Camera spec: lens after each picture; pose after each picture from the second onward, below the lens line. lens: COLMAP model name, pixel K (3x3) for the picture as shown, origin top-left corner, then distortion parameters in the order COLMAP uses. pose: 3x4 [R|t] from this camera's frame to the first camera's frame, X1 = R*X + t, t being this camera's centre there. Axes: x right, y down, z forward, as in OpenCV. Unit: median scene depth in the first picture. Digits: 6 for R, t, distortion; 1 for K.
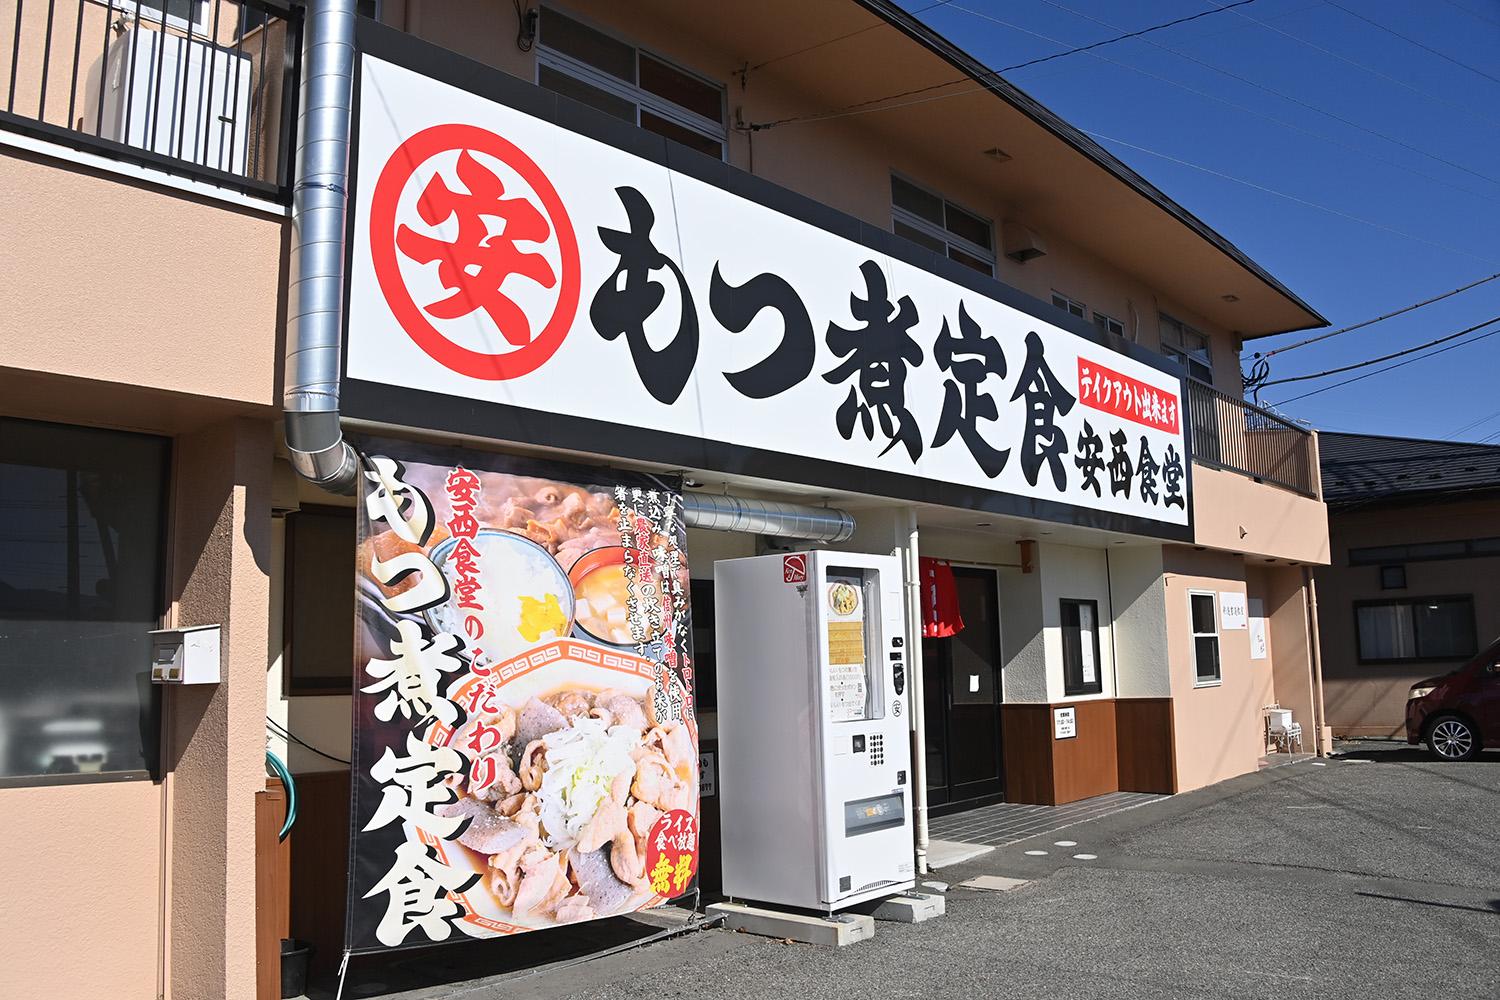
lens RADIAL K [[1134.4, 0, 751.7], [0, 1134.4, 544.9], [0, 0, 1]] dist [-0.156753, 0.086735]
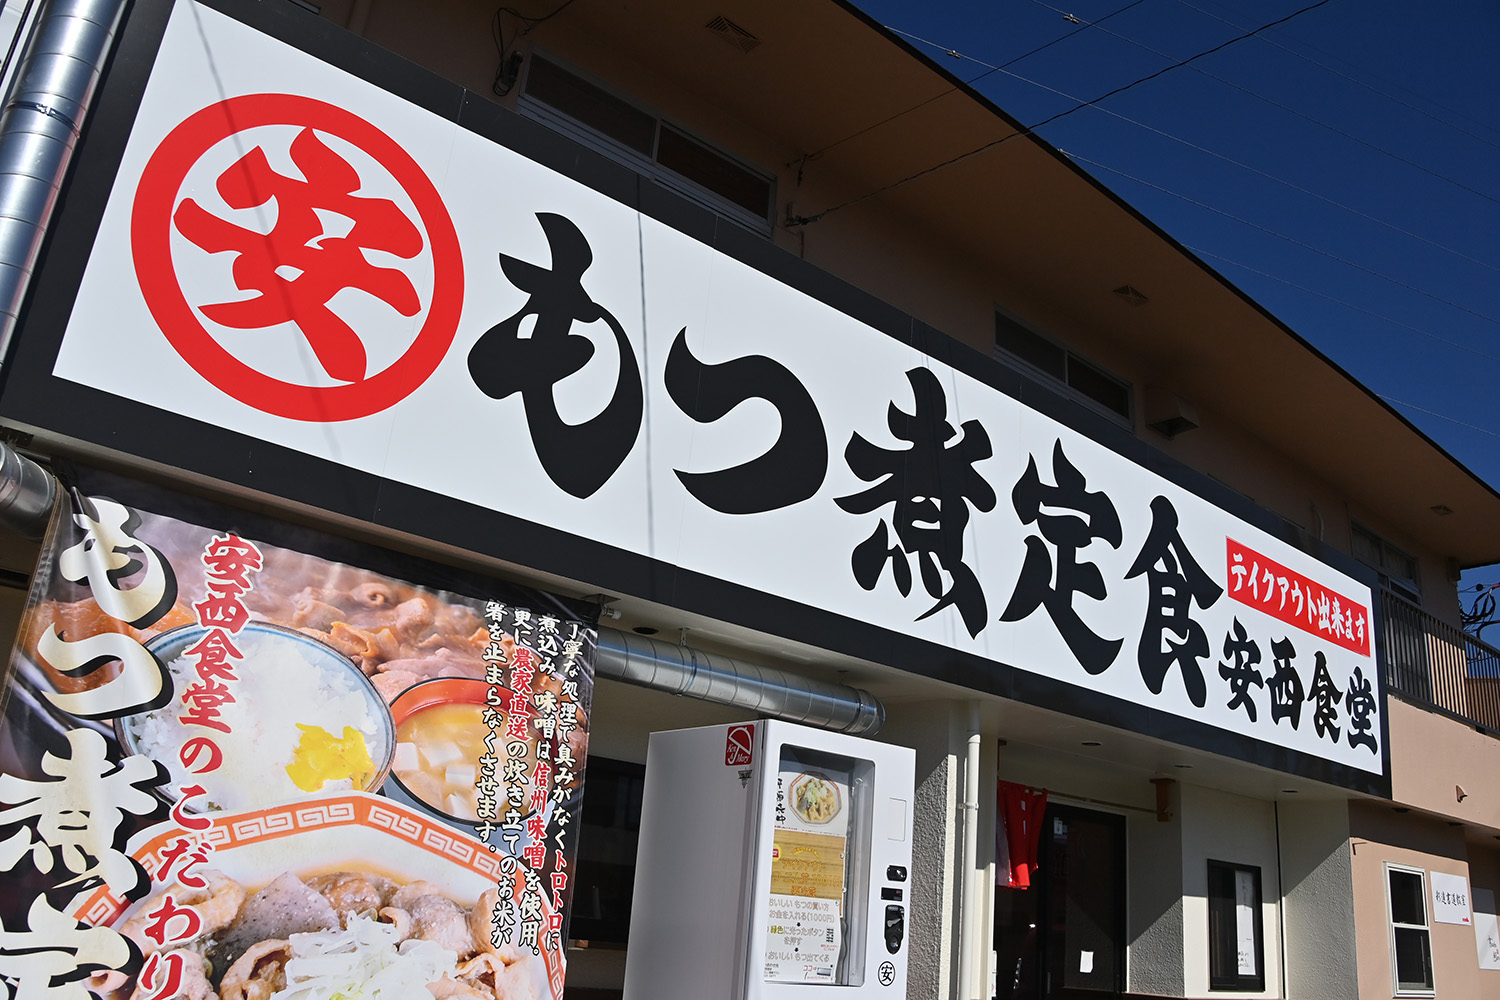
lens RADIAL K [[1134.4, 0, 751.7], [0, 1134.4, 544.9], [0, 0, 1]] dist [-0.156753, 0.086735]
pose [[0.982493, 0.054729, -0.178077, 0.156377], [-0.092634, 0.972849, -0.212092, 0.045990], [0.161635, 0.224875, 0.960888, 0.309376]]
